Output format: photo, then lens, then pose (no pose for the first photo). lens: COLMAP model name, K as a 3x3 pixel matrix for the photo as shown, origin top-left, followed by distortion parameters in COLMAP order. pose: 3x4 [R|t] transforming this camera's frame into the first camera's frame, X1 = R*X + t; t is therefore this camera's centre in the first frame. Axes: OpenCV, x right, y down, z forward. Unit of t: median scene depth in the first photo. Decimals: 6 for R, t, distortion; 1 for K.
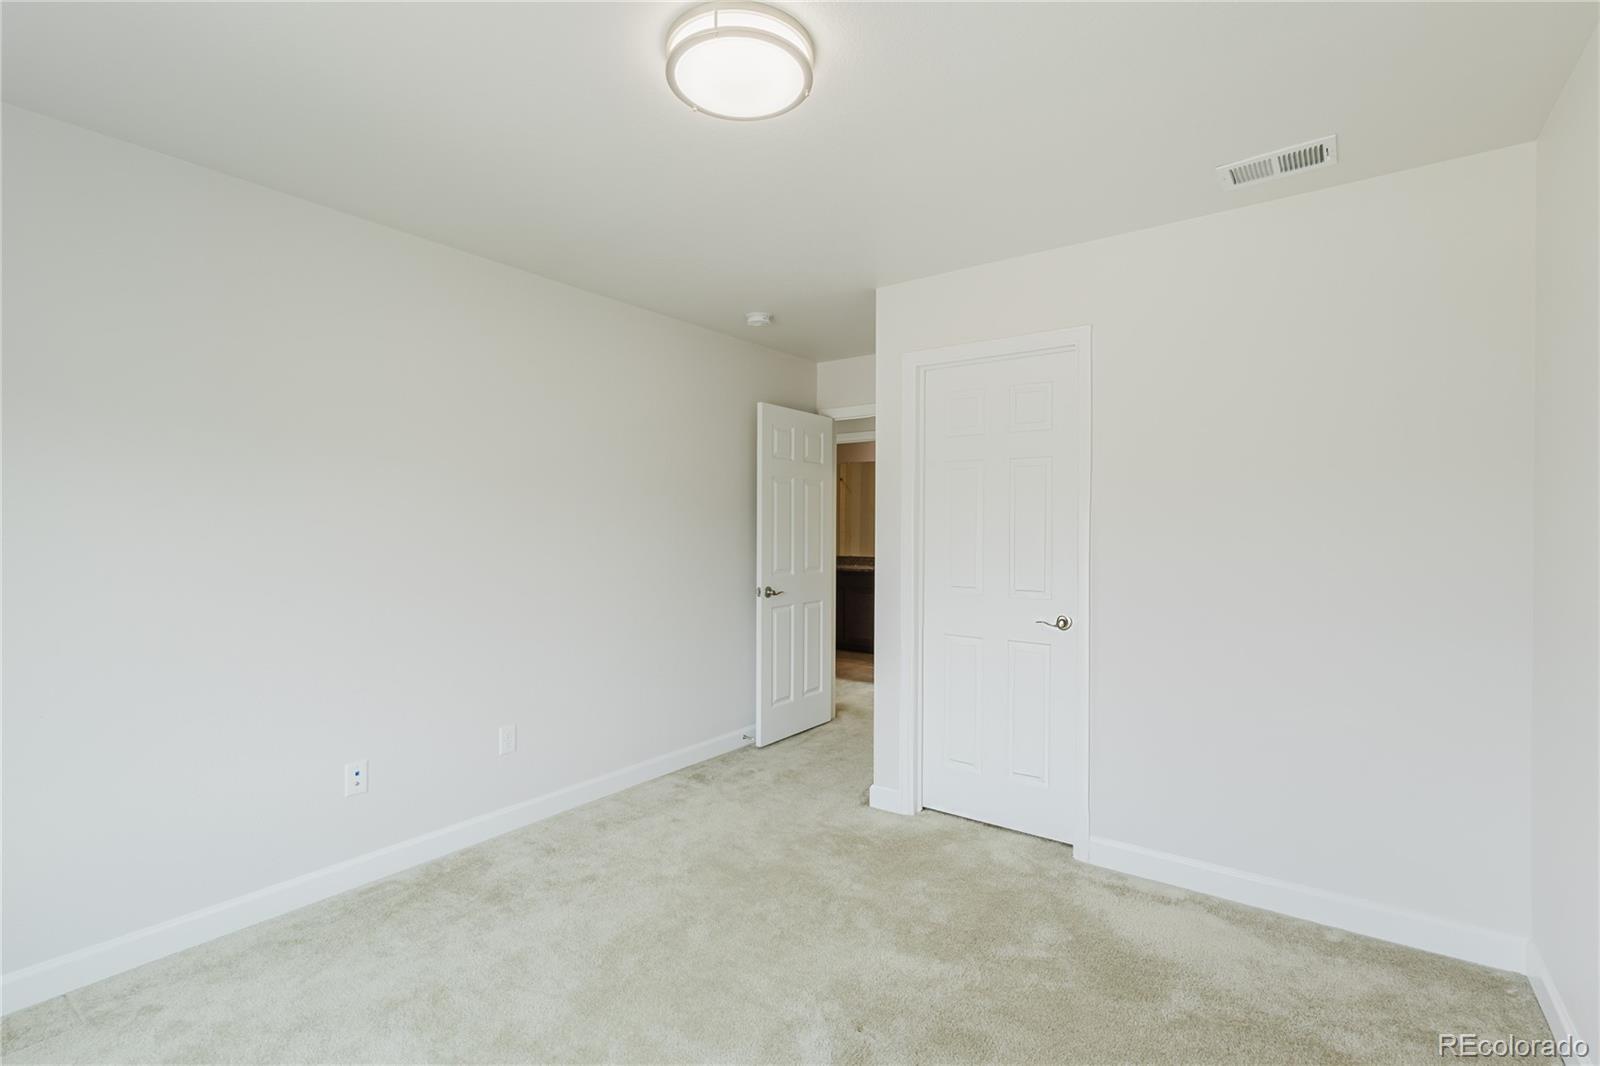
lens RADIAL K [[731.3, 0, 799.2], [0, 731.3, 532.9], [0, 0, 1]] dist [-0.000522, -0.000038]
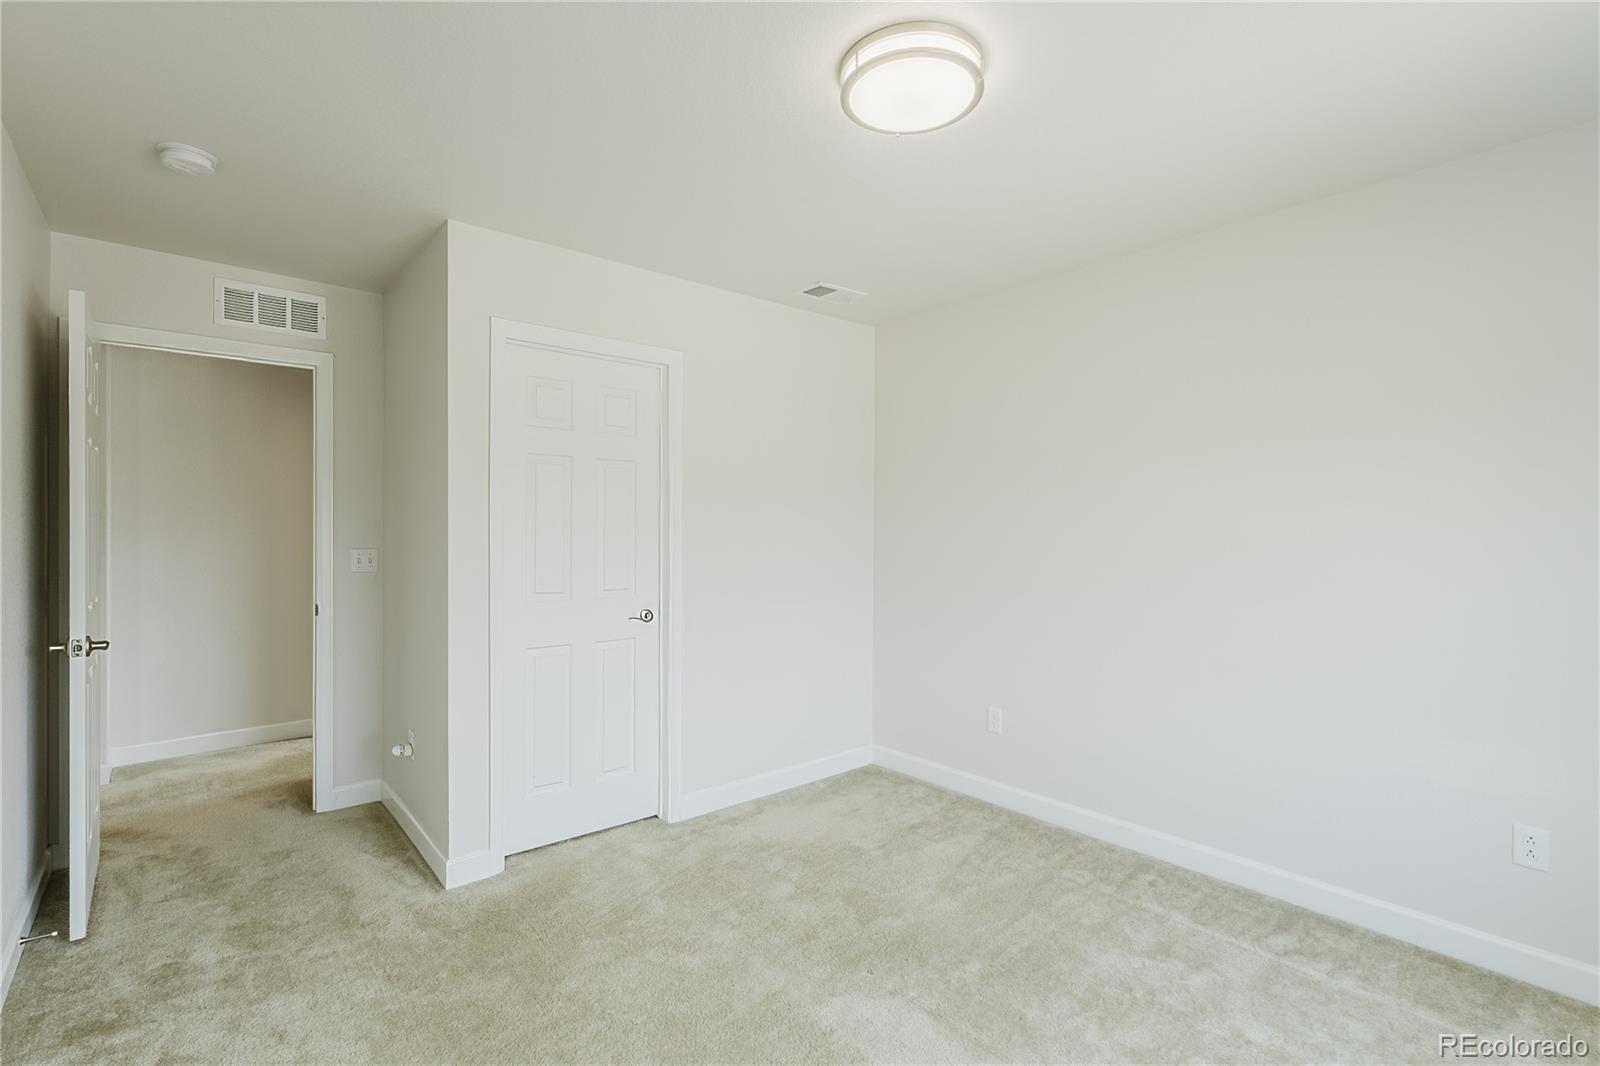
lens RADIAL K [[731.3, 0, 799.5], [0, 731.3, 529.7], [0, 0, 1]] dist [-0.000522, -0.000038]
pose [[0.229304, -0.002399, 0.973352, -0.579217], [0.001870, 0.999996, 0.002024, -0.006250], [-0.973353, 0.001356, 0.229307, 0.473244]]
